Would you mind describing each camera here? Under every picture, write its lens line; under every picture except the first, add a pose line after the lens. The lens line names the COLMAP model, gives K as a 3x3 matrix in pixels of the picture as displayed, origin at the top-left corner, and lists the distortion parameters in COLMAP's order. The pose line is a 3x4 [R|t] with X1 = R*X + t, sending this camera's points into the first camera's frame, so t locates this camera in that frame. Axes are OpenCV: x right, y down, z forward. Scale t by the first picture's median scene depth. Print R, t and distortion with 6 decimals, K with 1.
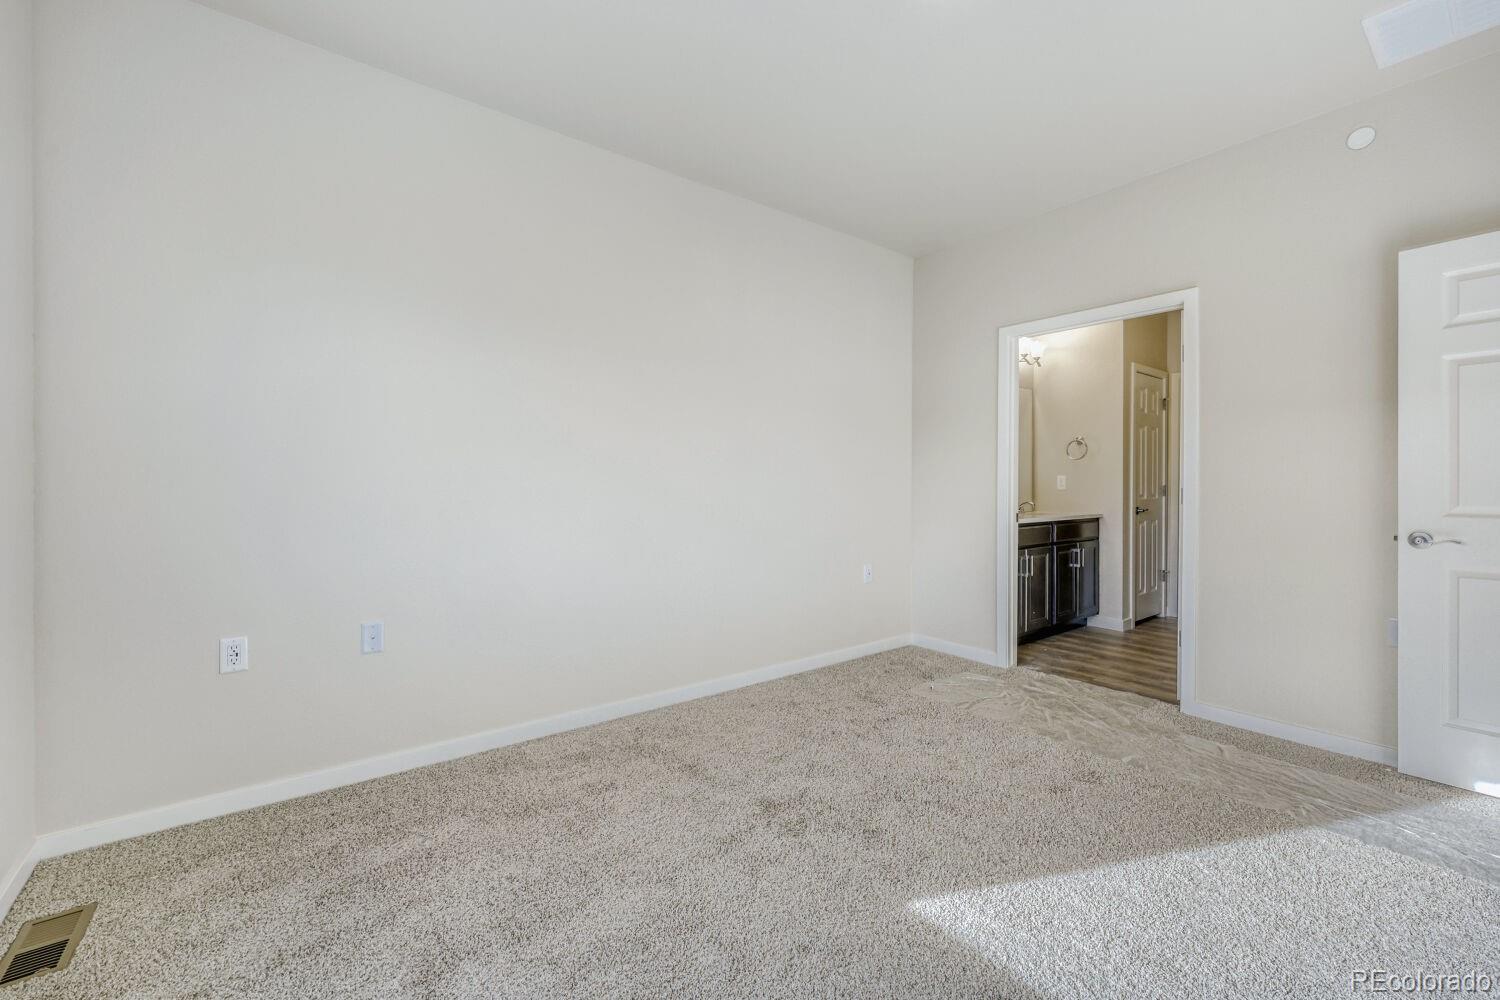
lens RADIAL K [[610.5, 0, 758.4], [0, 610.5, 488.6], [0, 0, 1]] dist [0.000883, -0.000298]
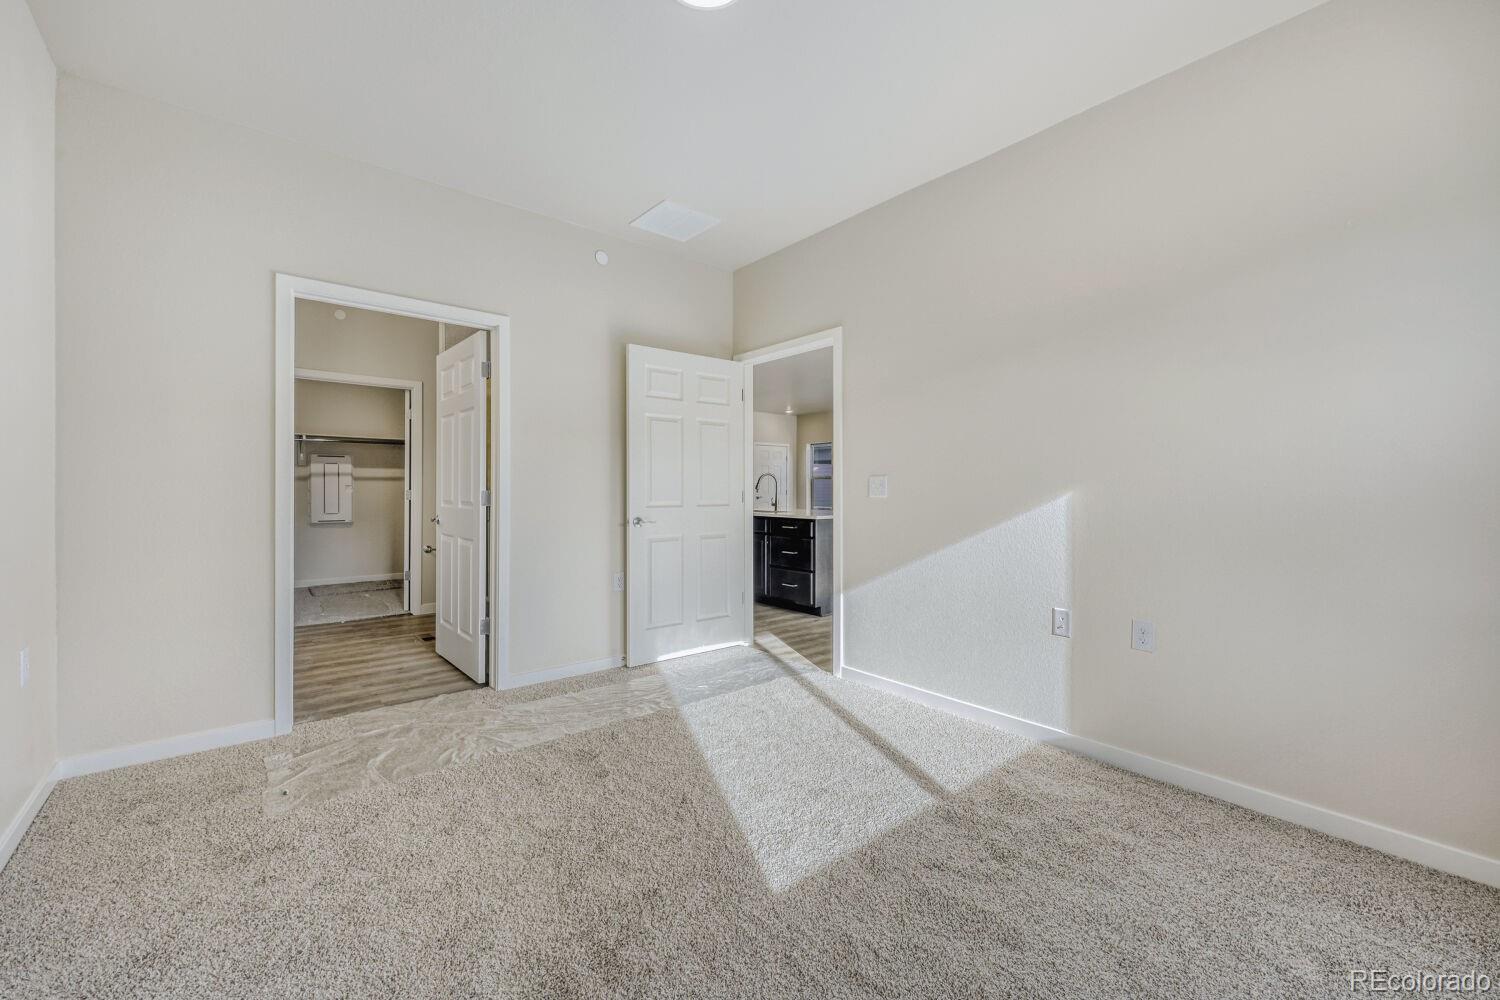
lens RADIAL K [[610.5, 0, 756.4], [0, 610.5, 493.6], [0, 0, 1]] dist [0.000883, -0.000298]
pose [[-0.044962, -0.004799, 0.998977, -0.420545], [-0.002177, 0.999987, 0.004706, -0.000901], [-0.998986, -0.001963, -0.044972, 0.550554]]
